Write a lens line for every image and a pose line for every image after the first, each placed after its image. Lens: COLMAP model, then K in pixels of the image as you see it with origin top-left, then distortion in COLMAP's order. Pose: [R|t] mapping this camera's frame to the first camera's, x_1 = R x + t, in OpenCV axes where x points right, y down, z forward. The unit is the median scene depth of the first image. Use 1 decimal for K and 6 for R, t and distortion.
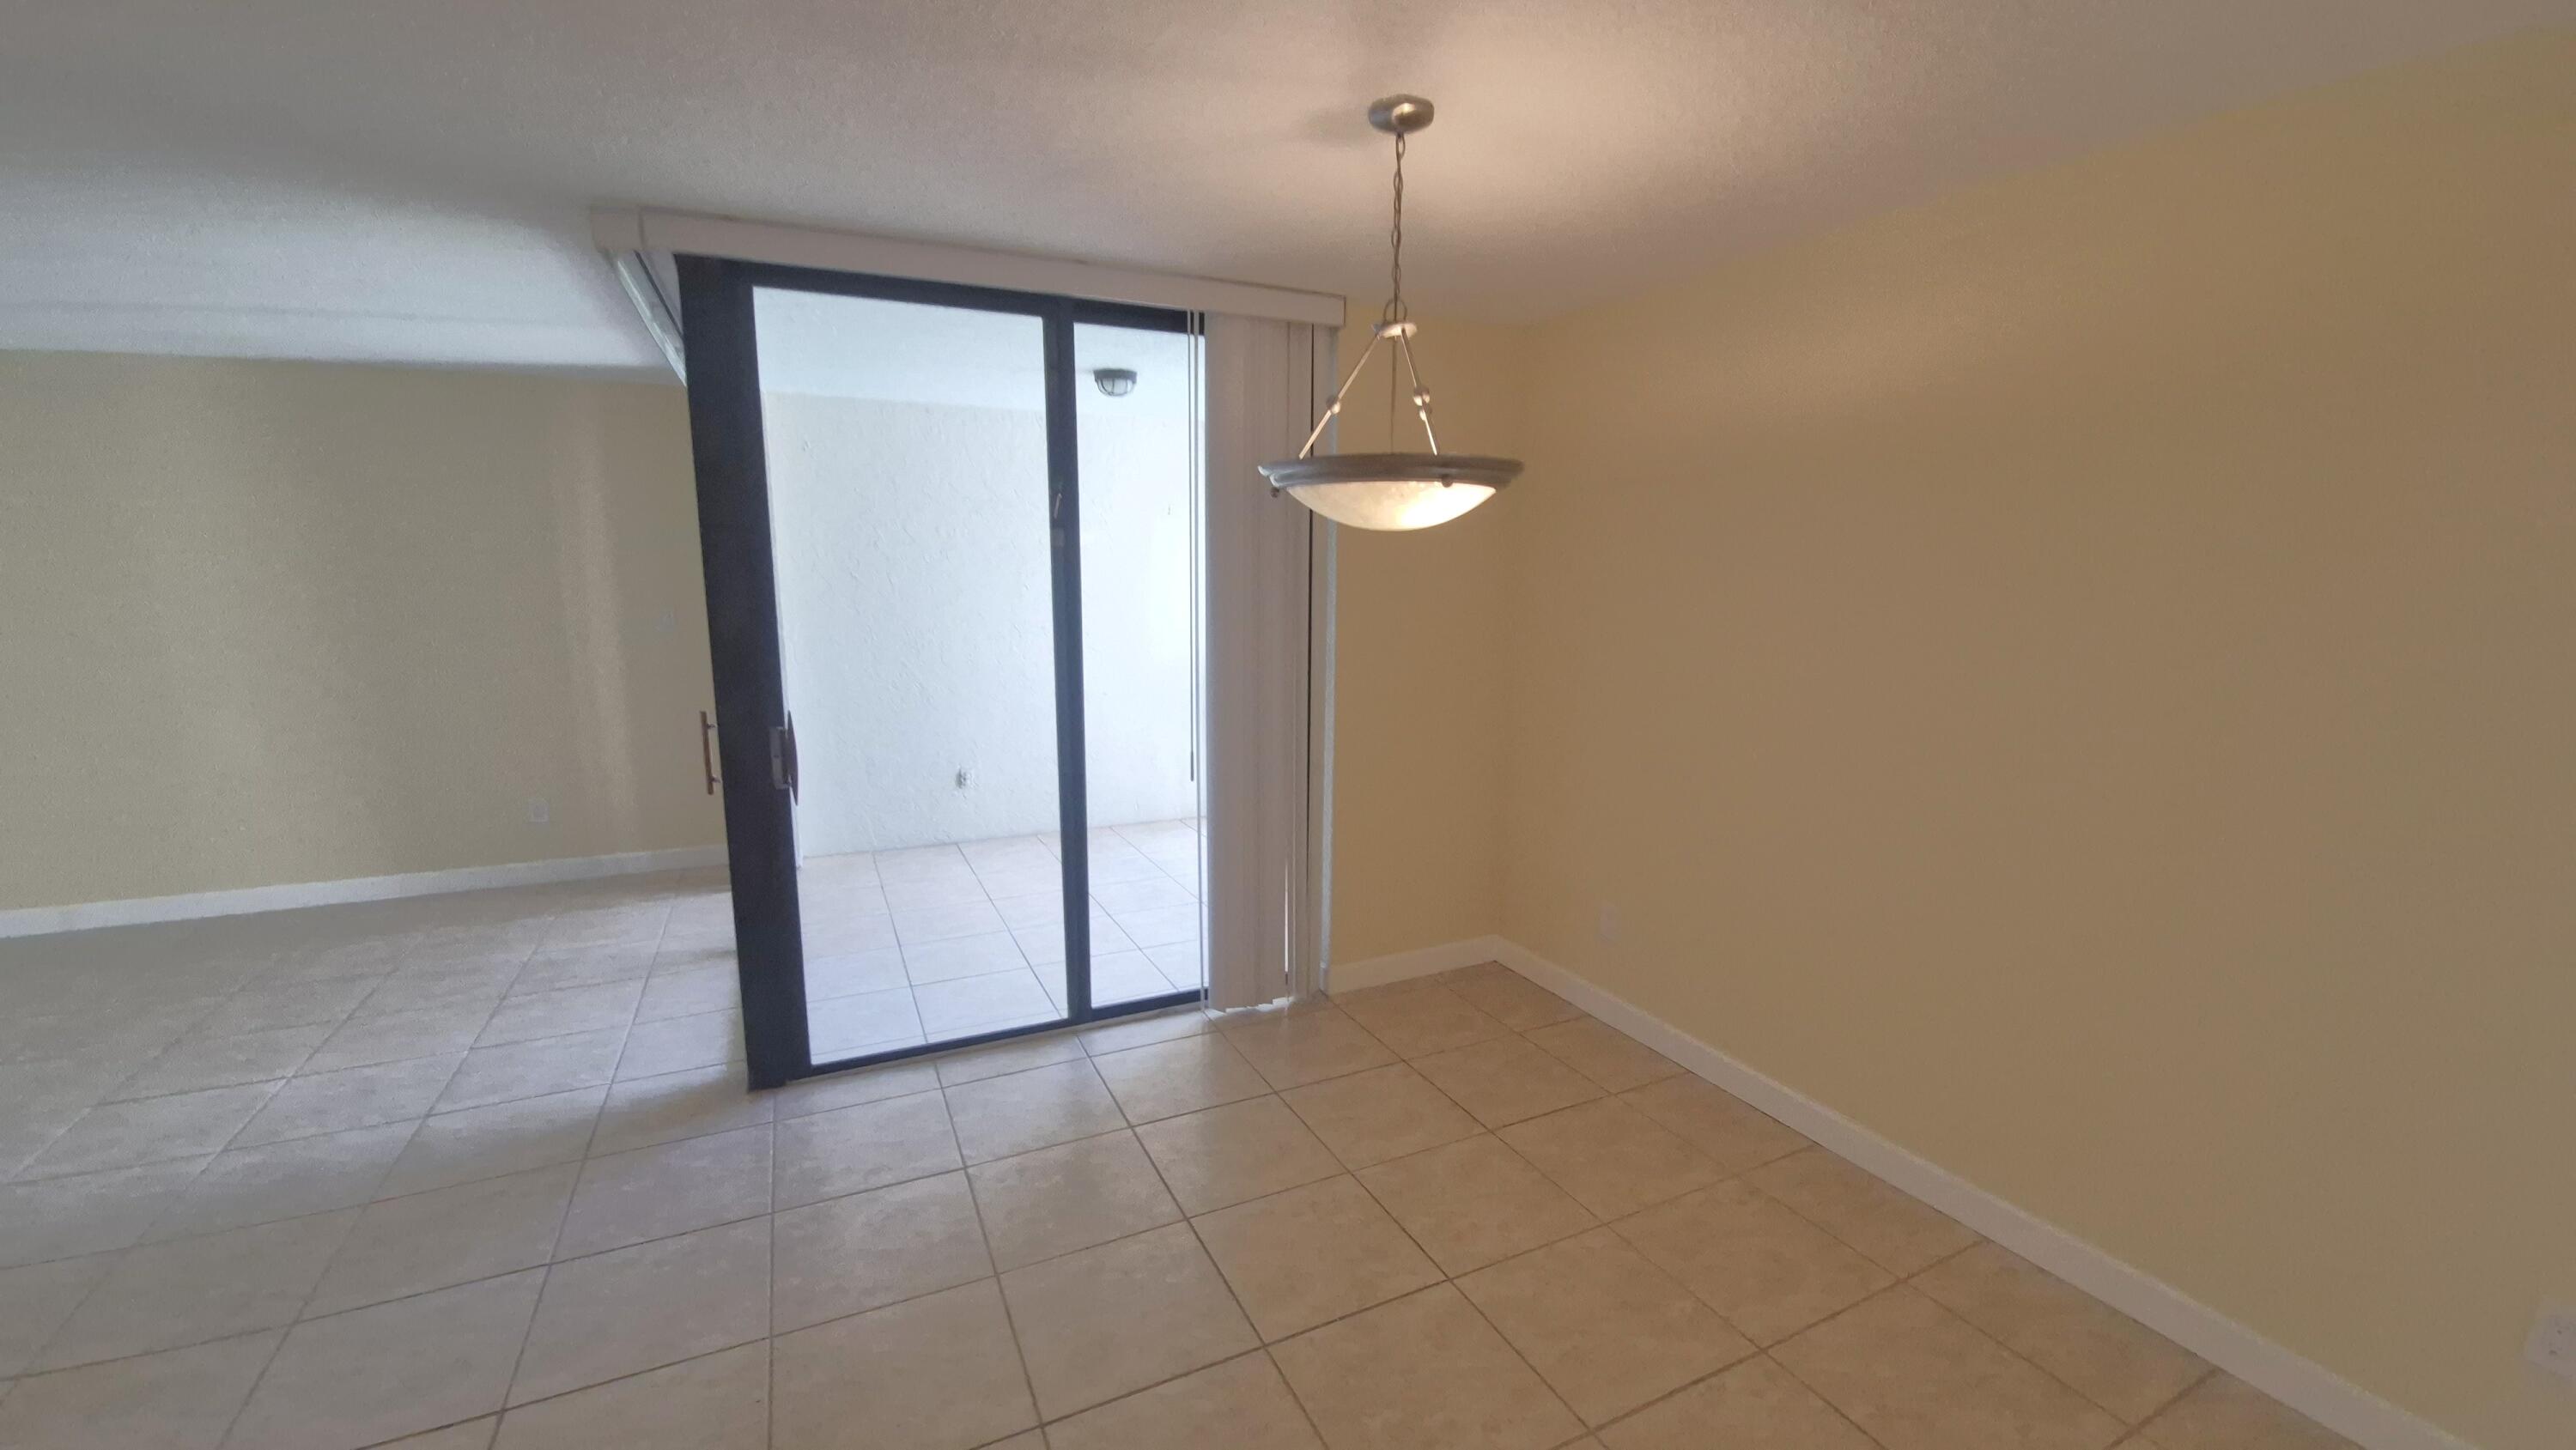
lens RADIAL K [[1034.0, 0, 1295.0], [0, 1034.0, 721.5], [0, 0, 1]] dist [-0.010972, -0.004333]
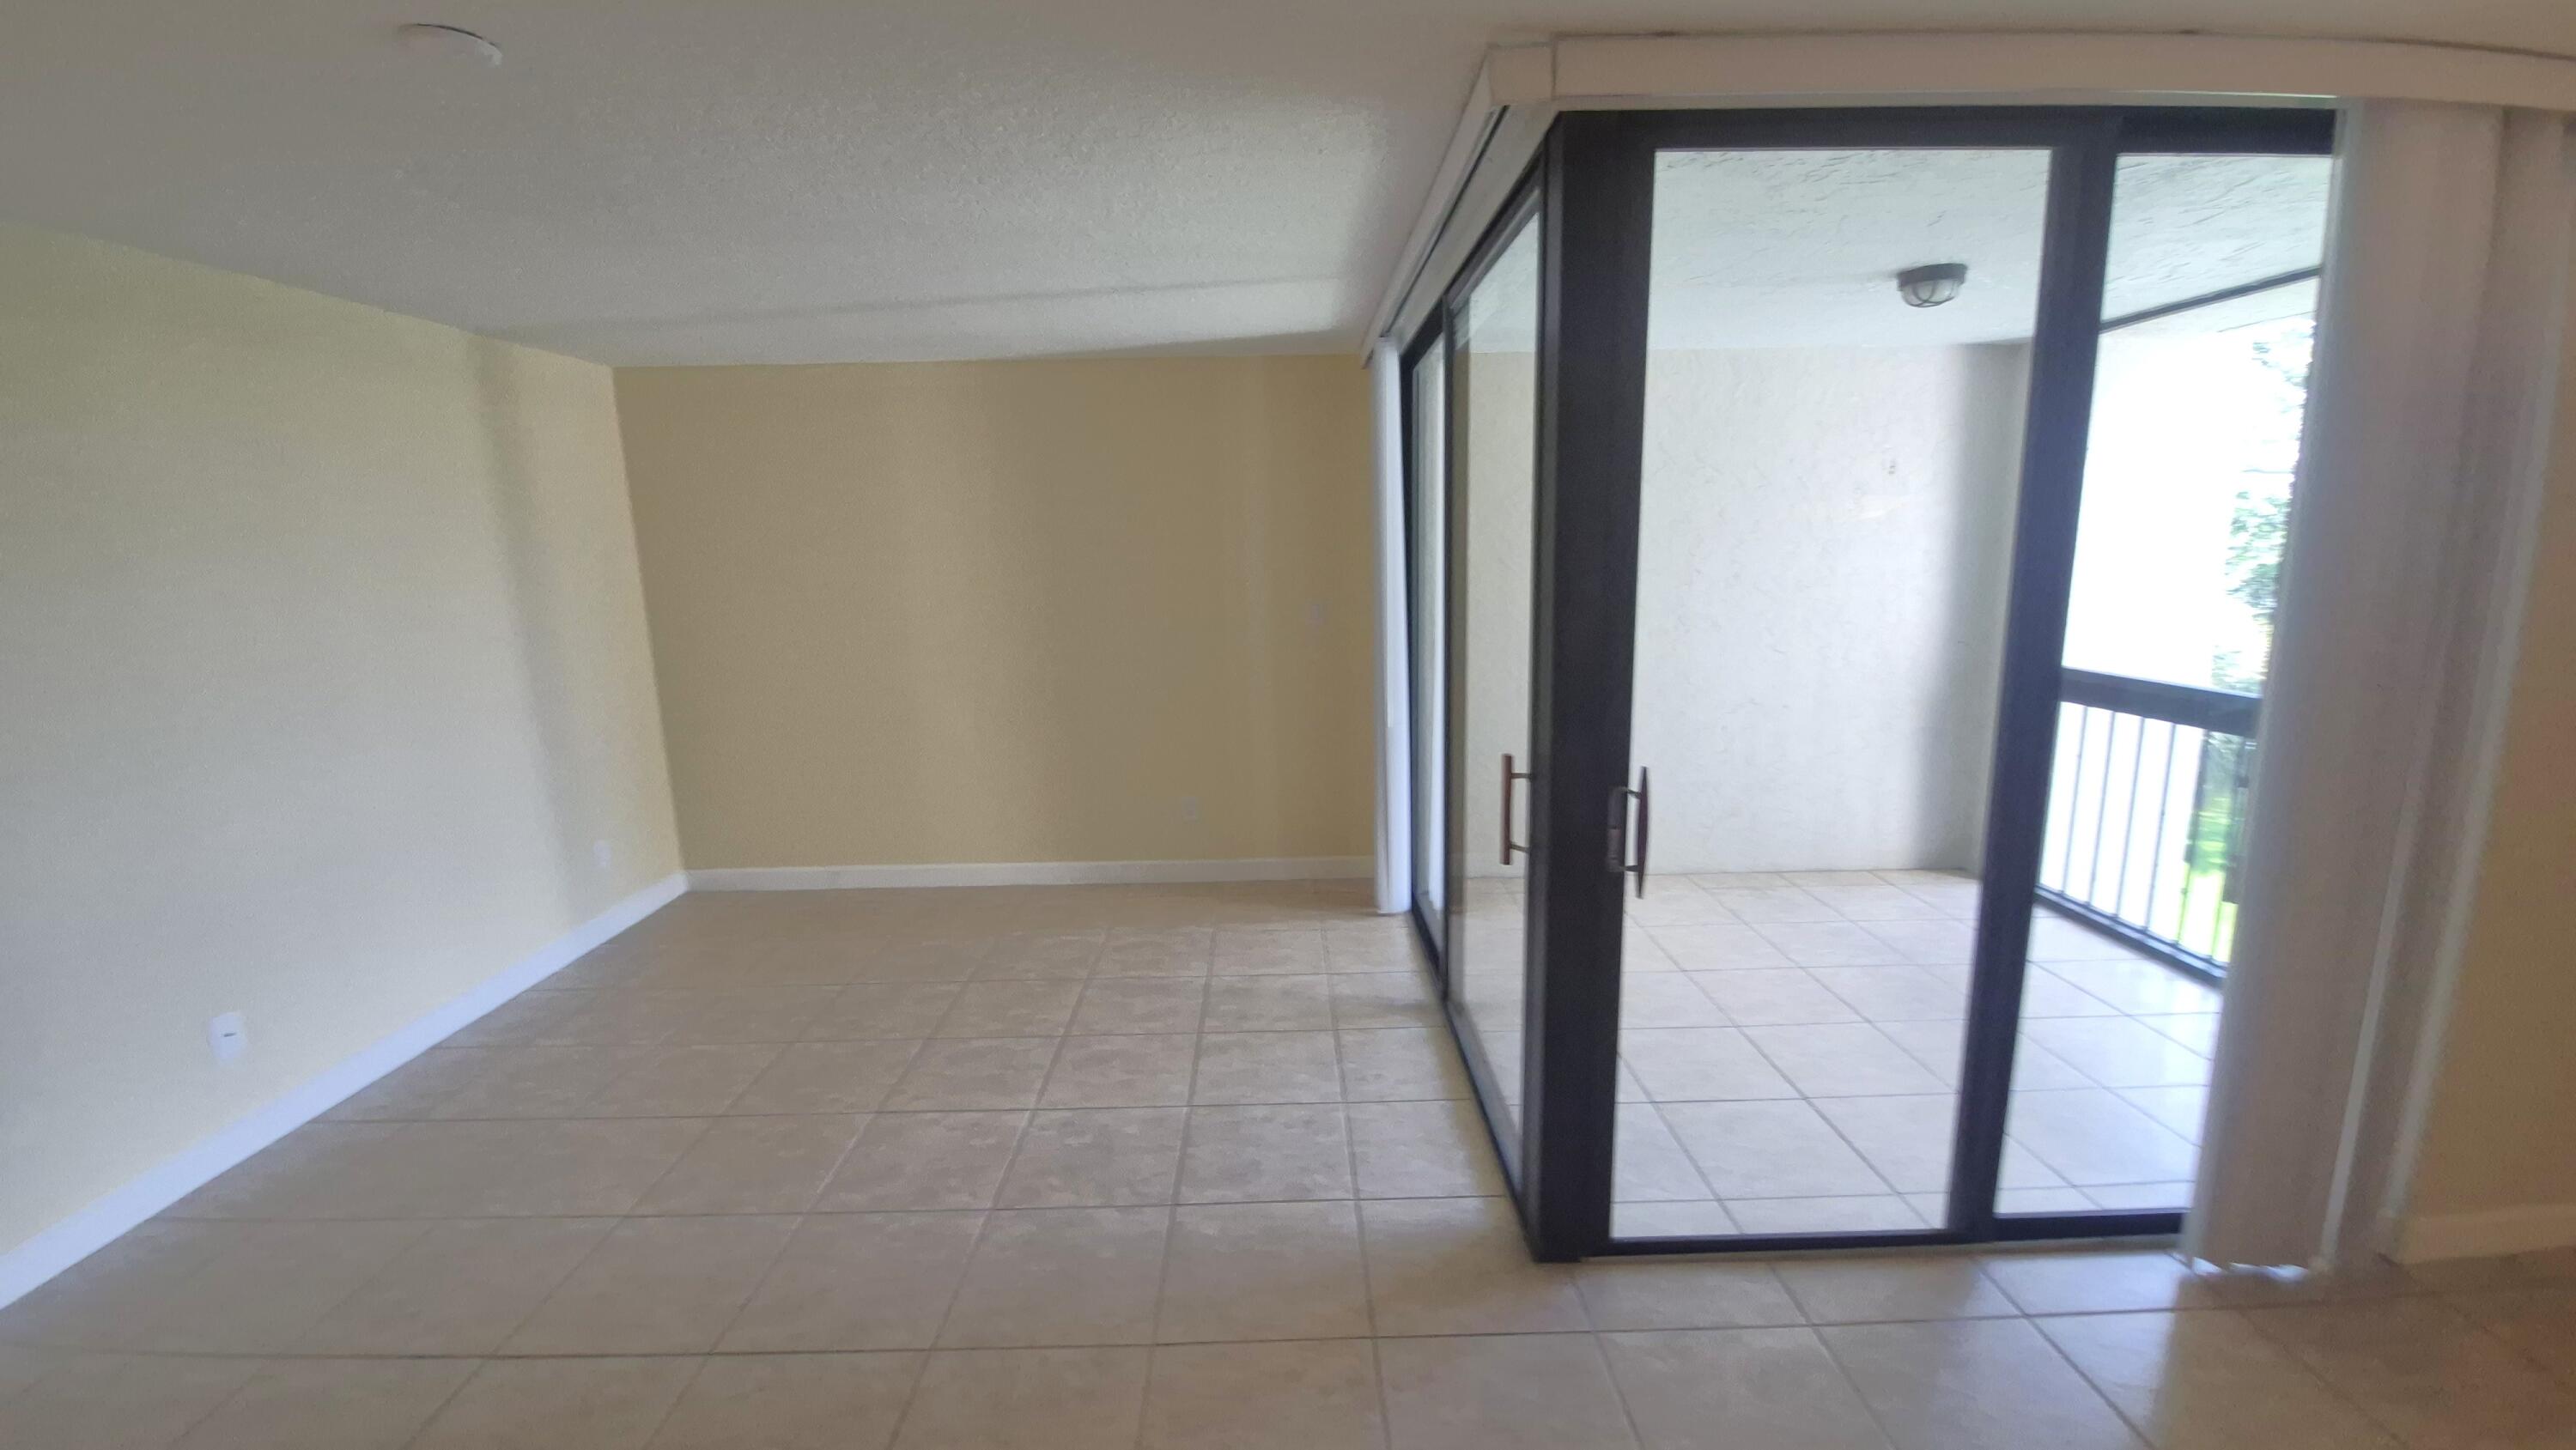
lens RADIAL K [[1034.0, 0, 1270.9], [0, 1034.0, 725.7], [0, 0, 1]] dist [-0.010972, -0.004333]
pose [[0.899311, 0.052236, -0.434178, -0.357112], [-0.039787, 0.998496, 0.037718, -0.046707], [0.435495, -0.016645, 0.900037, 0.217861]]
